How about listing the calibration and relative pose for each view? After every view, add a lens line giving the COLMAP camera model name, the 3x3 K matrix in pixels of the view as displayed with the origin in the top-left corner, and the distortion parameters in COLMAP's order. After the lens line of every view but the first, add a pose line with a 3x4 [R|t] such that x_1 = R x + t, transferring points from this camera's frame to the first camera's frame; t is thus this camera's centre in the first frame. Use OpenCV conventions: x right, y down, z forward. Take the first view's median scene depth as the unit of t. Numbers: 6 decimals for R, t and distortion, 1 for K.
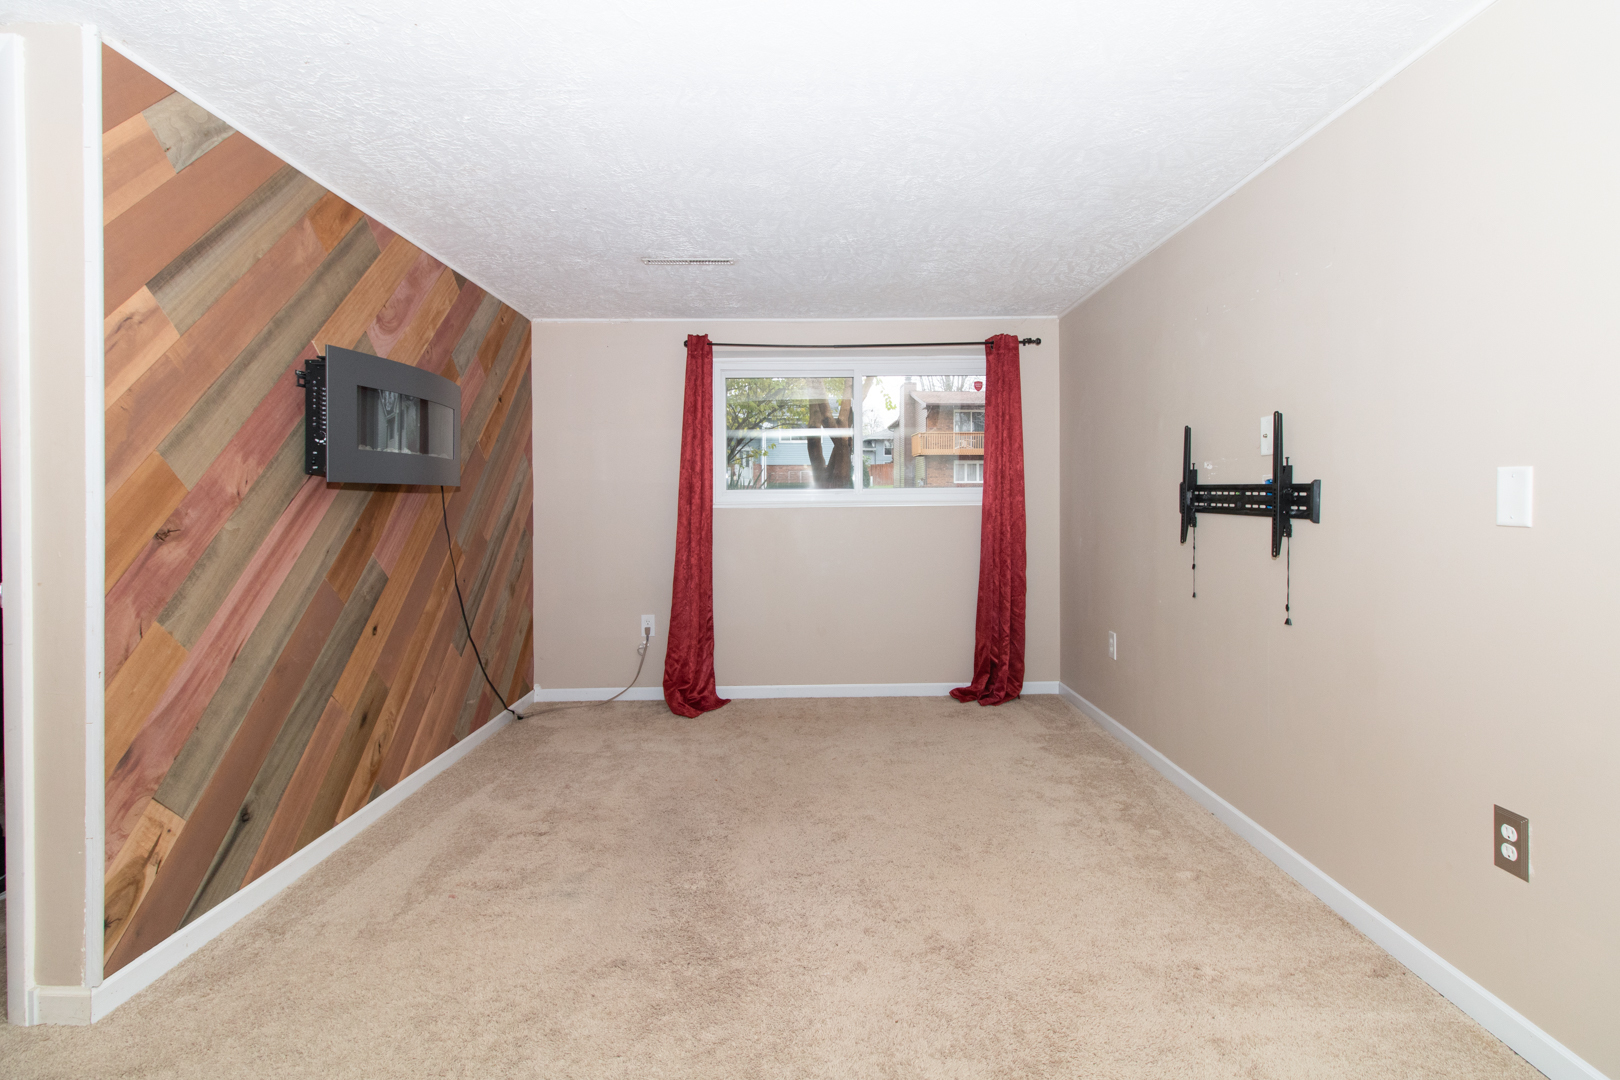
lens RADIAL K [[762.7, 0, 824.5], [0, 762.7, 499.8], [0, 0, 1]] dist [-0.000682, -0.000367]
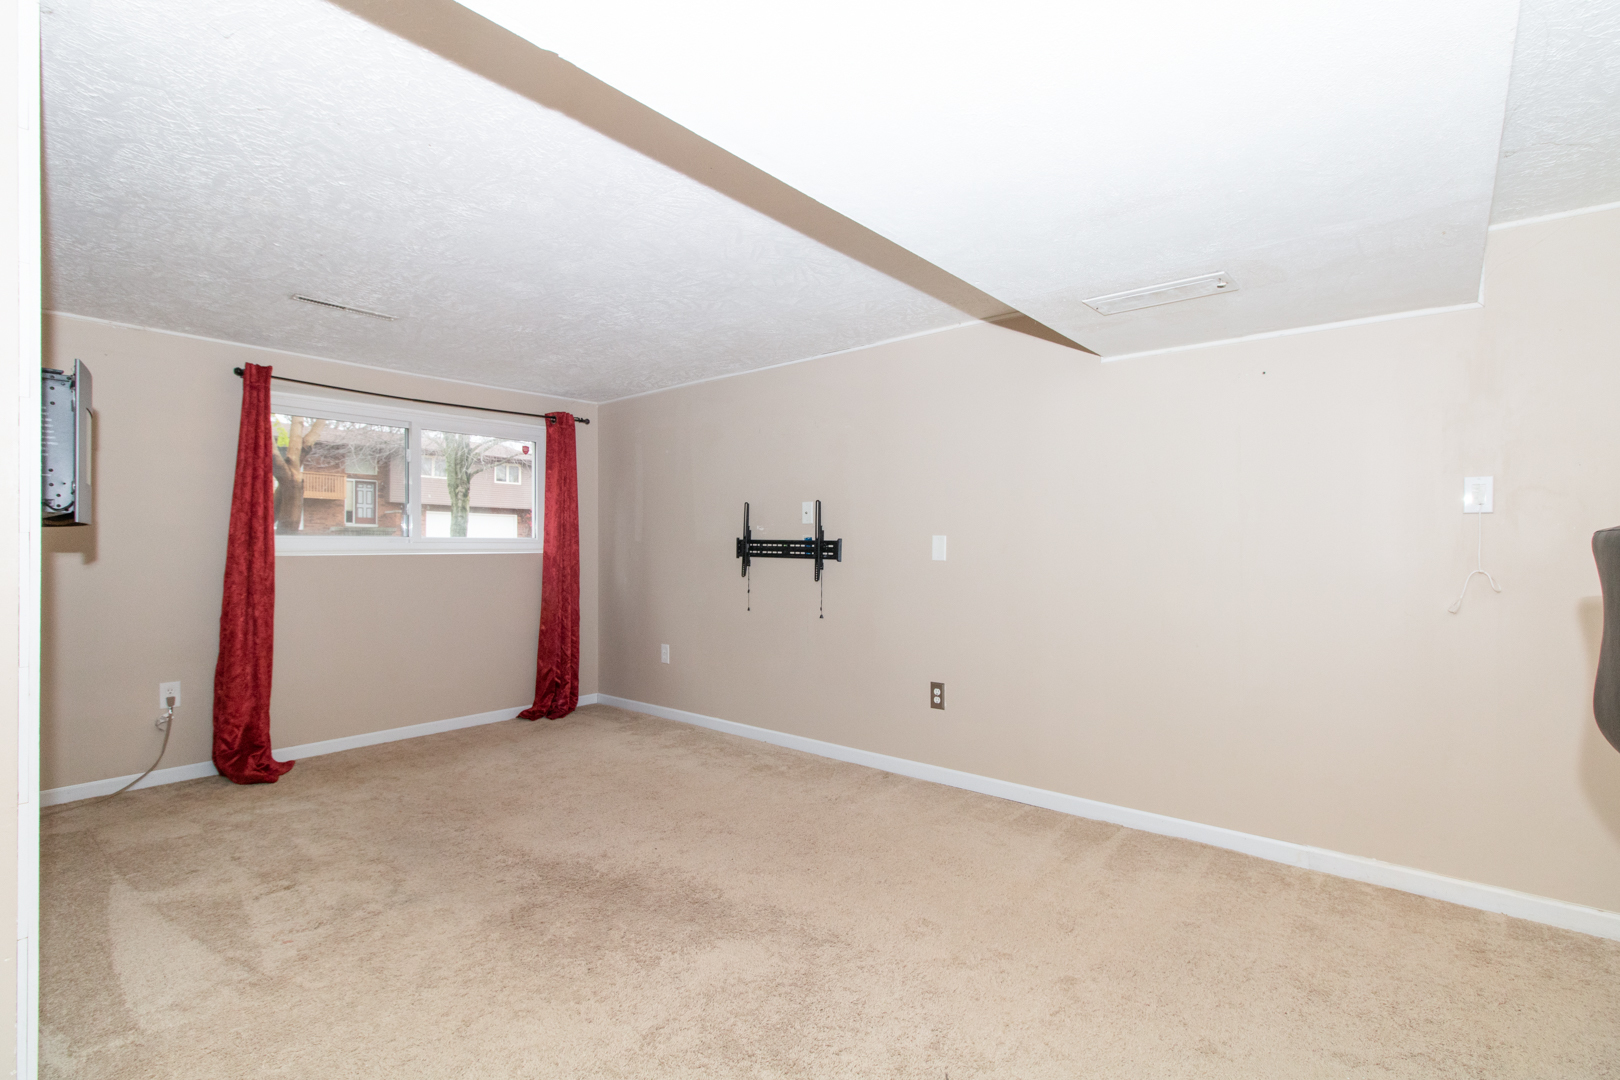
lens RADIAL K [[742.5, 0, 820.3], [0, 742.5, 534.4], [0, 0, 1]] dist [0.000377, 0.000267]
pose [[0.651691, 0.020708, 0.758202, -0.650889], [-0.005108, 0.999724, -0.022914, 0.004776], [-0.758467, 0.011060, 0.651617, -0.133454]]
